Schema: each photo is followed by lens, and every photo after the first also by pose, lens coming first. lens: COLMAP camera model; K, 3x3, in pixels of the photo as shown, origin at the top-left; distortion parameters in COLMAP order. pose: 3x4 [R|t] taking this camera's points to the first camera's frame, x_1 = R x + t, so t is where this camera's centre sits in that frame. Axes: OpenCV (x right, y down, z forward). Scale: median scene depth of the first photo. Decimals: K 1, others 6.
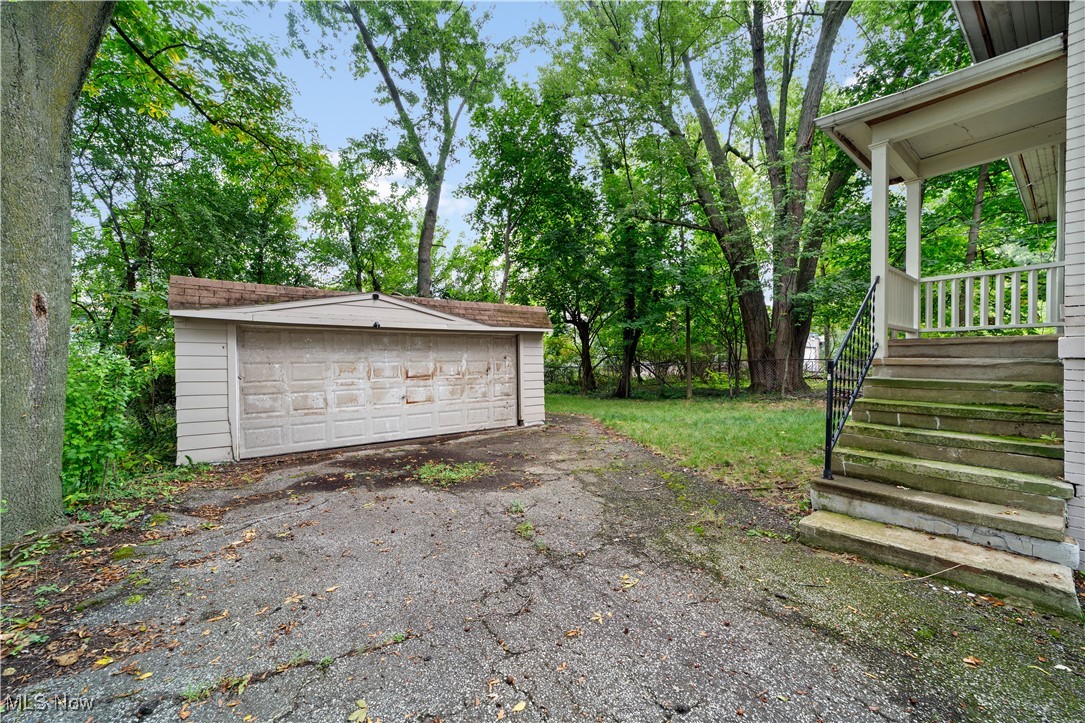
lens RADIAL K [[417.6, 0, 543.4], [0, 417.6, 366.8], [0, 0, 1]] dist [-0.018484, 0.007291]
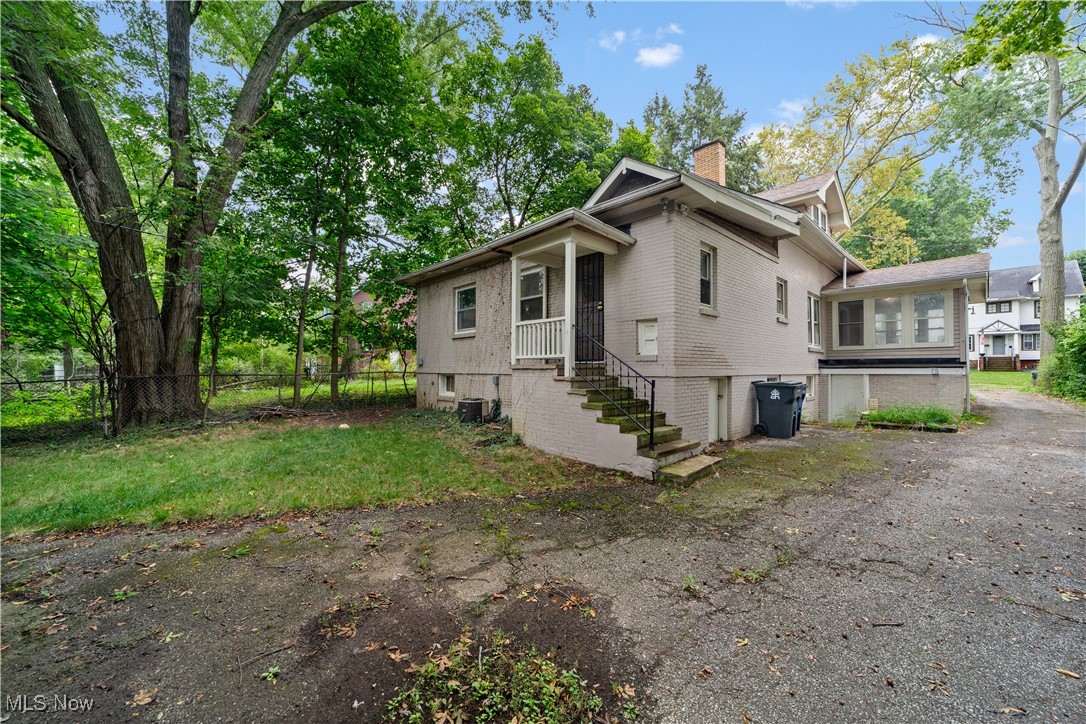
lens RADIAL K [[418.0, 0, 543.9], [0, 418.0, 367.3], [0, 0, 1]] dist [-0.018484, 0.007291]
pose [[-0.099519, 0.009385, 0.994991, -0.749087], [0.017629, 0.999815, -0.007667, -0.045630], [-0.994880, 0.016777, -0.099666, 1.280383]]
